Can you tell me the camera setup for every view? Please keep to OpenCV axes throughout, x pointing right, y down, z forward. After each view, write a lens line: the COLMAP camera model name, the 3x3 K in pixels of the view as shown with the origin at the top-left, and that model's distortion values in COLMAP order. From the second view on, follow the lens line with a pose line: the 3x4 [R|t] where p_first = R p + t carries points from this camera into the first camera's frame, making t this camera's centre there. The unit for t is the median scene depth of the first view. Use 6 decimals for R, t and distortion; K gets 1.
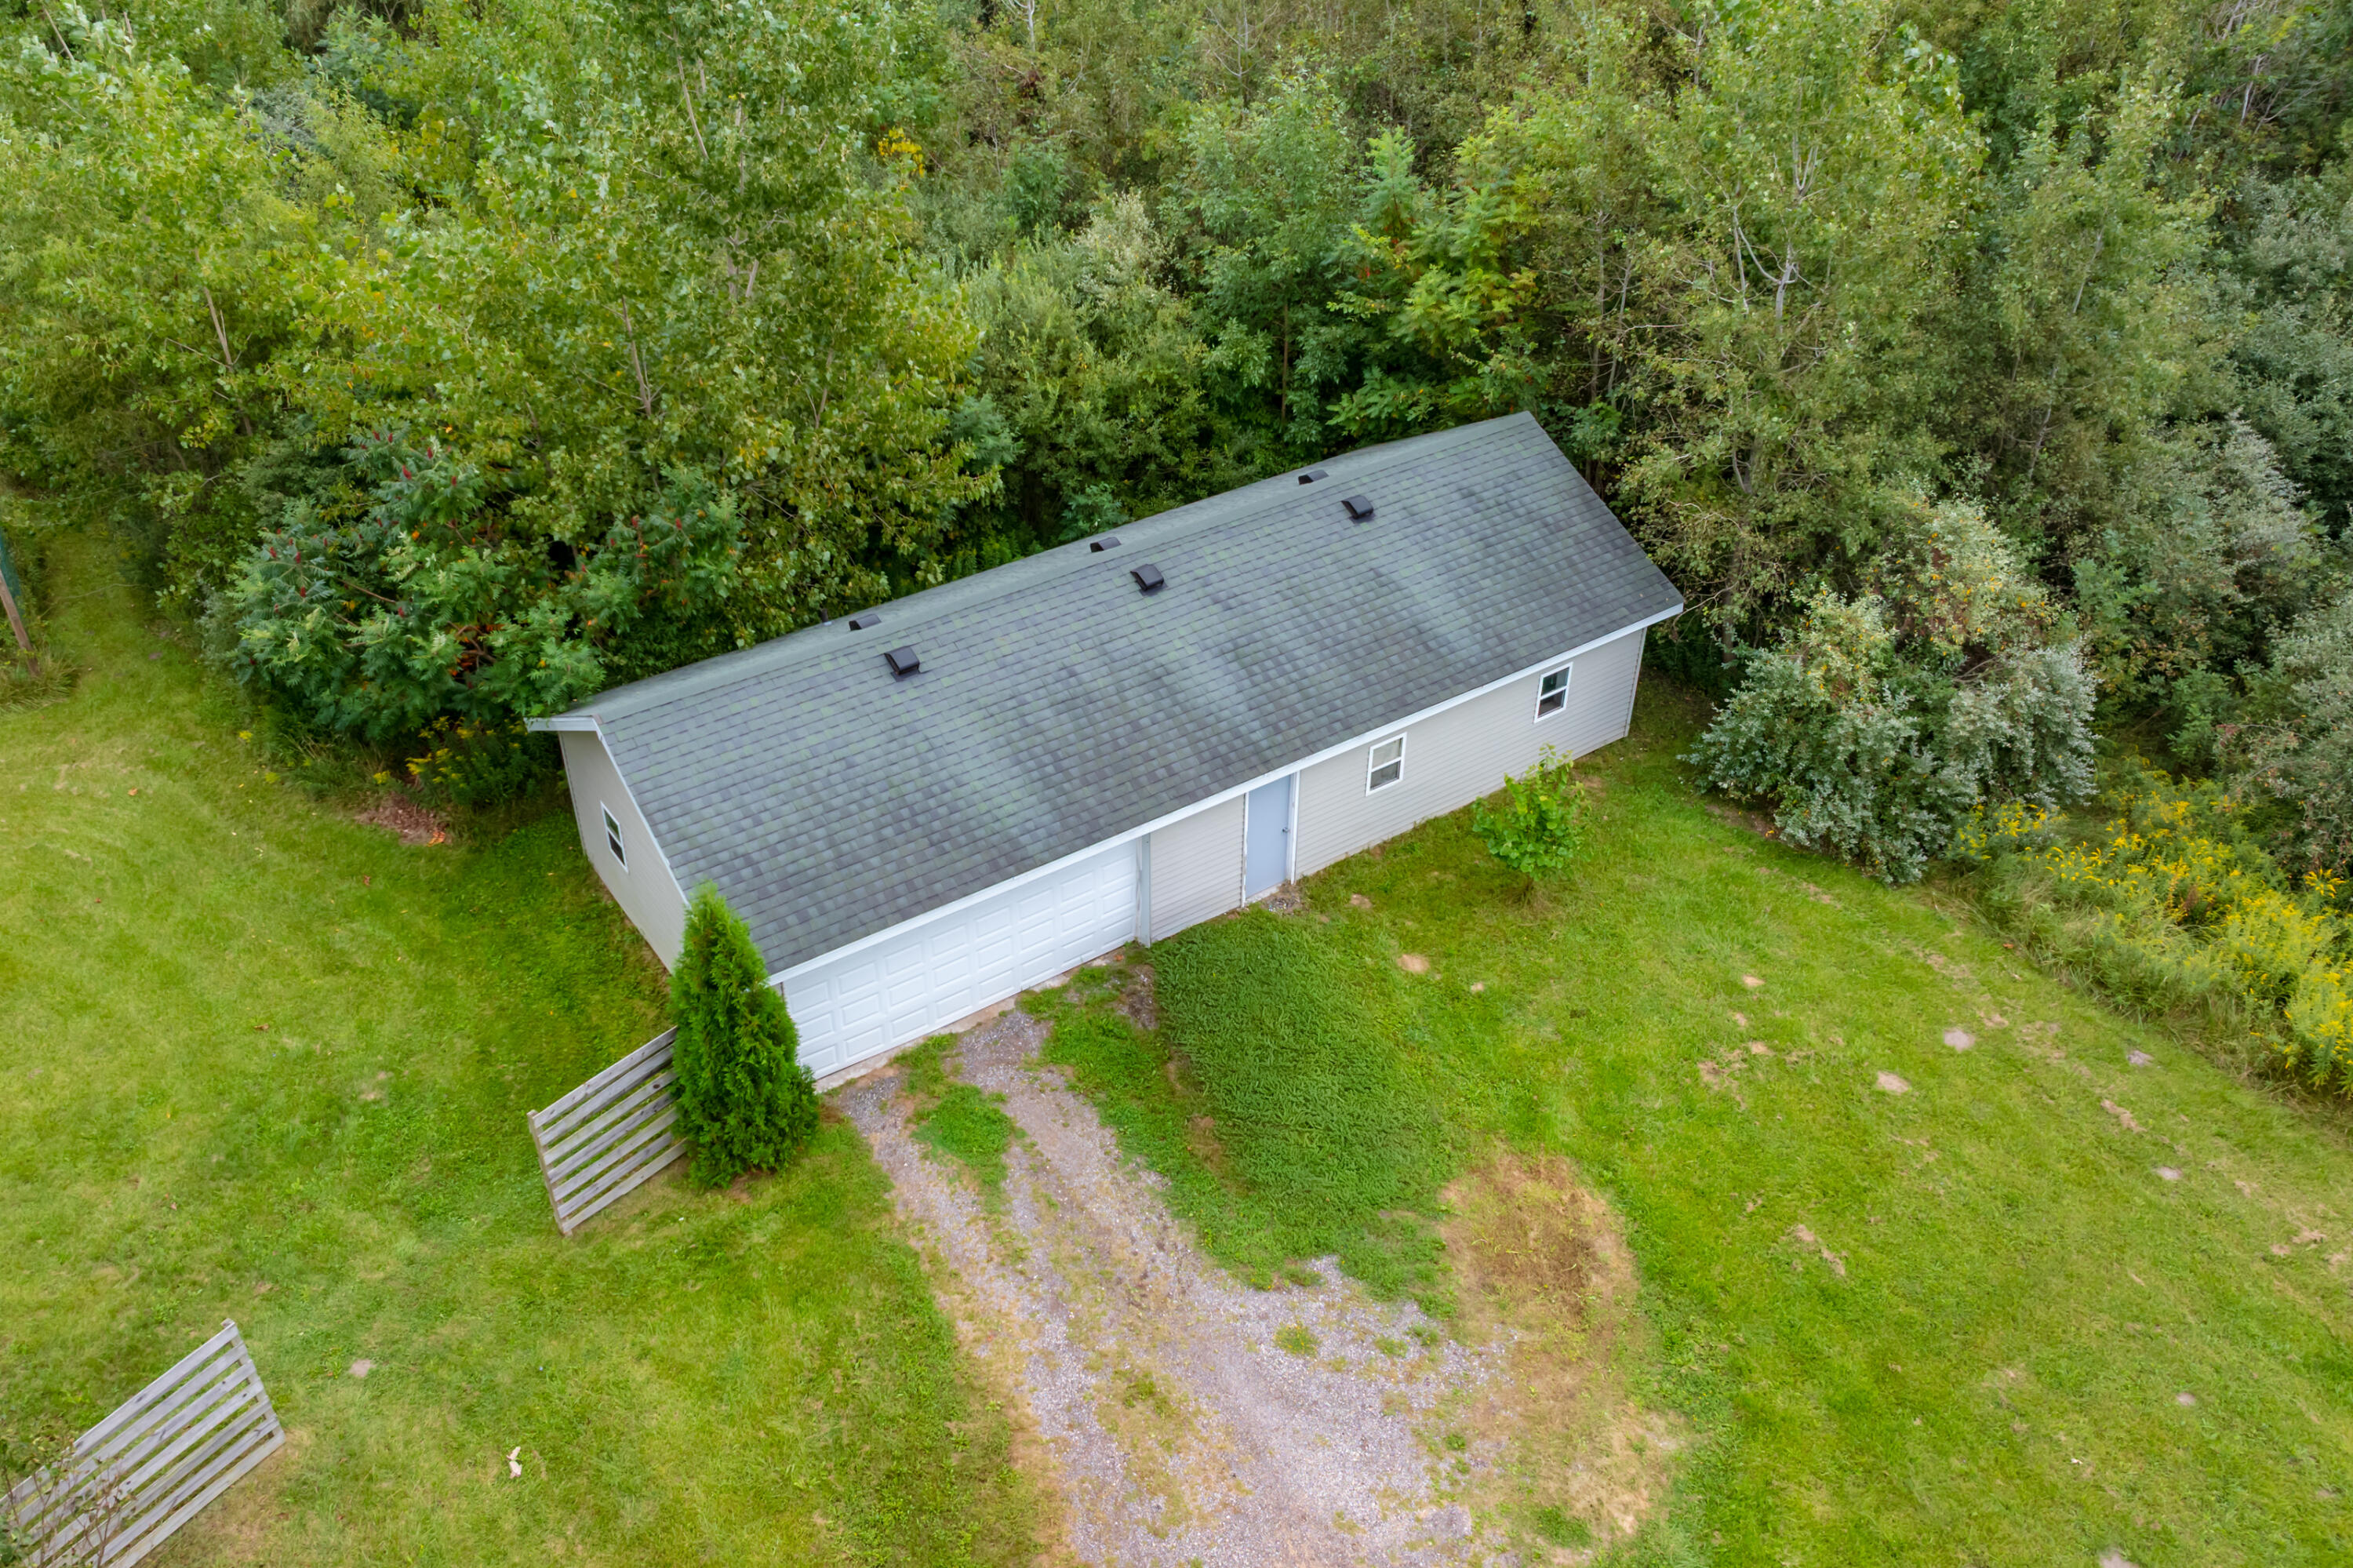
lens RADIAL K [[2125.3, 0, 1172.7], [0, 2125.3, 858.7], [0, 0, 1]] dist [-0.019600, -0.002464]
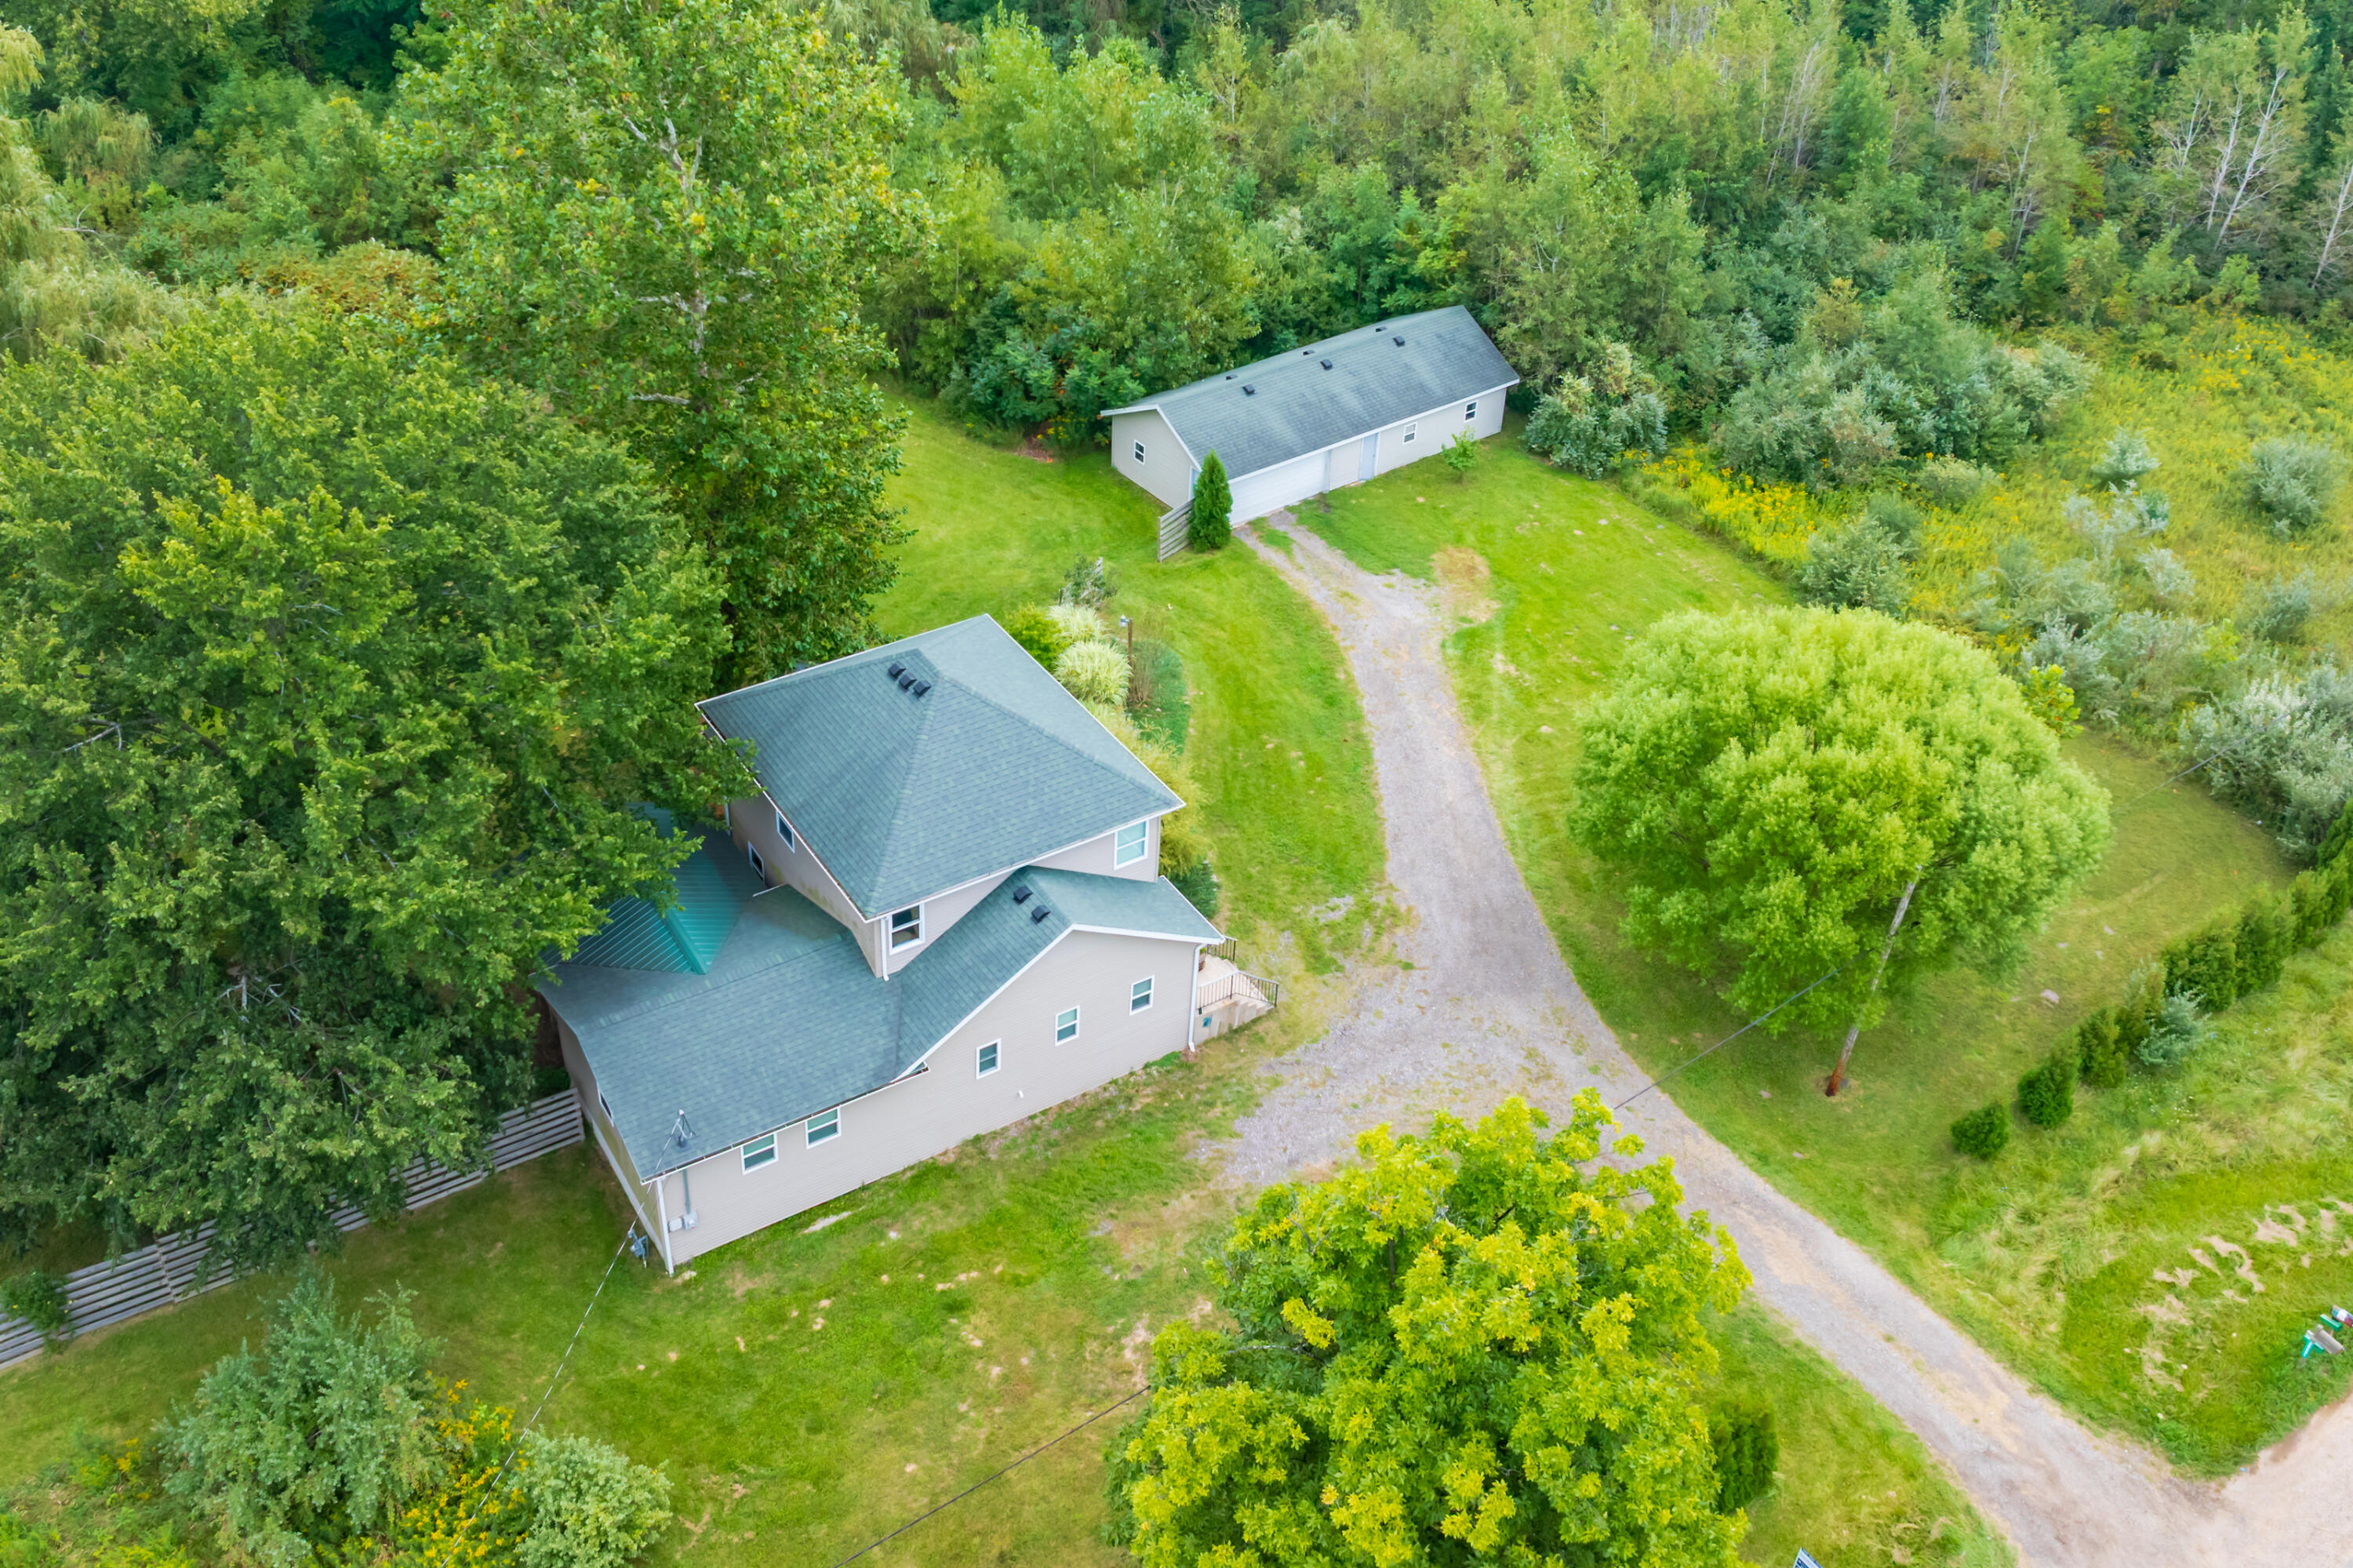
lens RADIAL K [[2297.9, 0, 1096.0], [0, 2297.9, 780.3], [0, 0, 1]] dist [-0.044776, 0.000912]
pose [[0.999897, 0.013963, 0.003223, -0.299693], [-0.014029, 0.999669, 0.021589, 0.334638], [-0.002920, -0.021632, 0.999762, -1.919785]]
